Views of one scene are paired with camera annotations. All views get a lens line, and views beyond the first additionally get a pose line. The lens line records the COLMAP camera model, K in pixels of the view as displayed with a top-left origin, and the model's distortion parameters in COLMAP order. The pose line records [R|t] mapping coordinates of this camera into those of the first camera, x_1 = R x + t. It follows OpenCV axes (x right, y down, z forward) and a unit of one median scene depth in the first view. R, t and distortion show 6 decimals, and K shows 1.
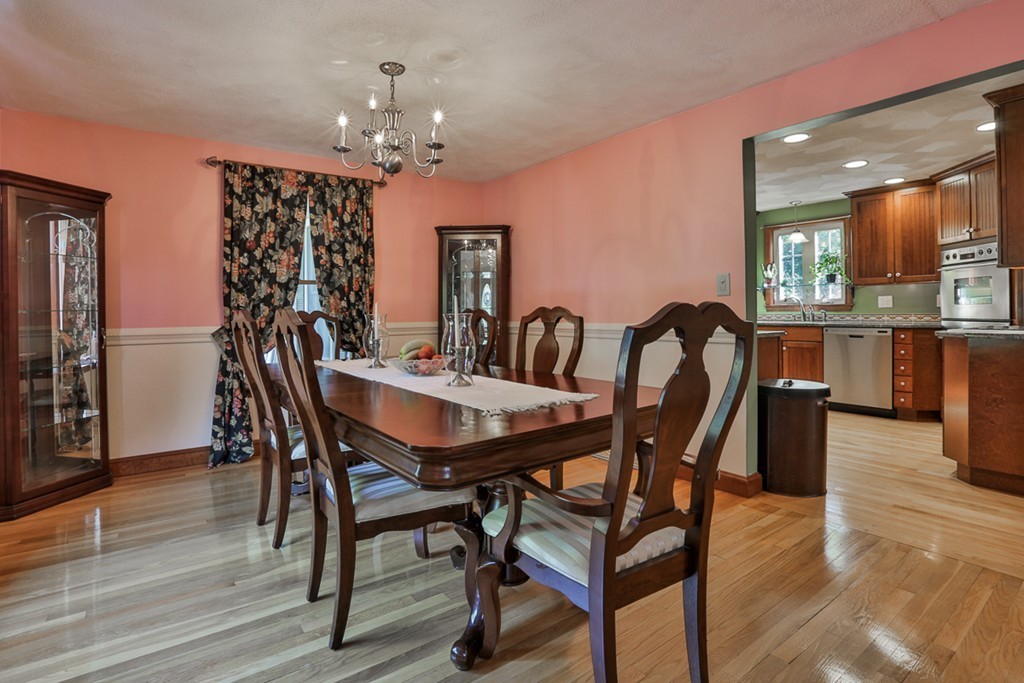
lens RADIAL K [[488.5, 0, 506.7], [0, 488.5, 312.6], [0, 0, 1]] dist [-0.025198, 0.001329]
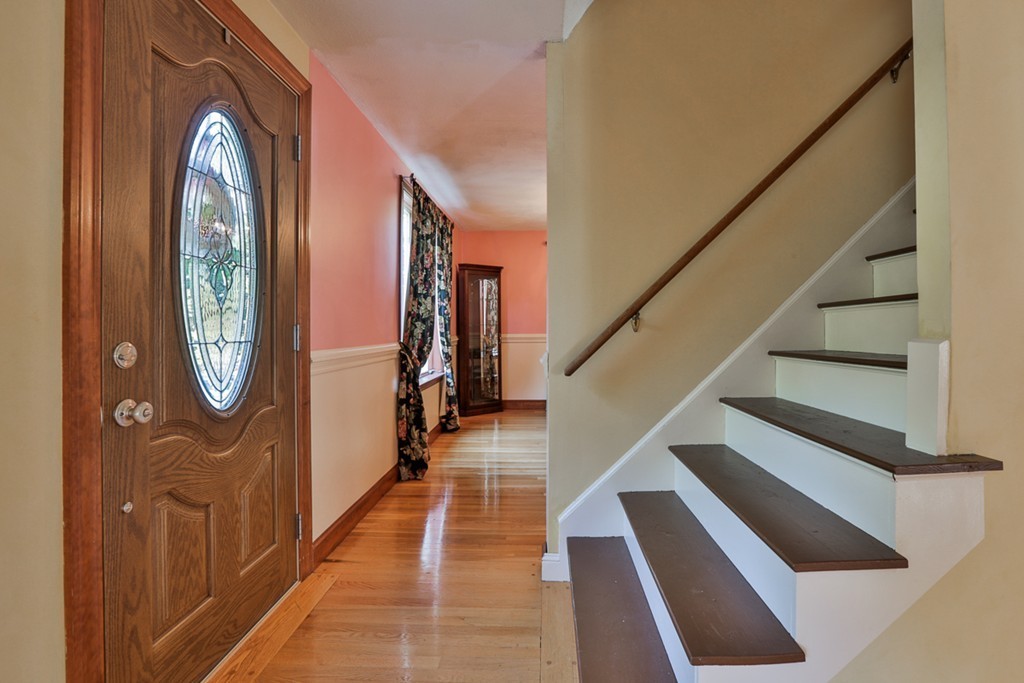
lens RADIAL K [[484.0, 0, 509.2], [0, 484.0, 327.7], [0, 0, 1]] dist [-0.025514, 0.000206]
pose [[0.763164, 0.007824, -0.646158, 0.443016], [-0.006287, 0.999969, 0.004683, -0.001723], [0.646175, 0.000489, 0.763189, -0.464548]]
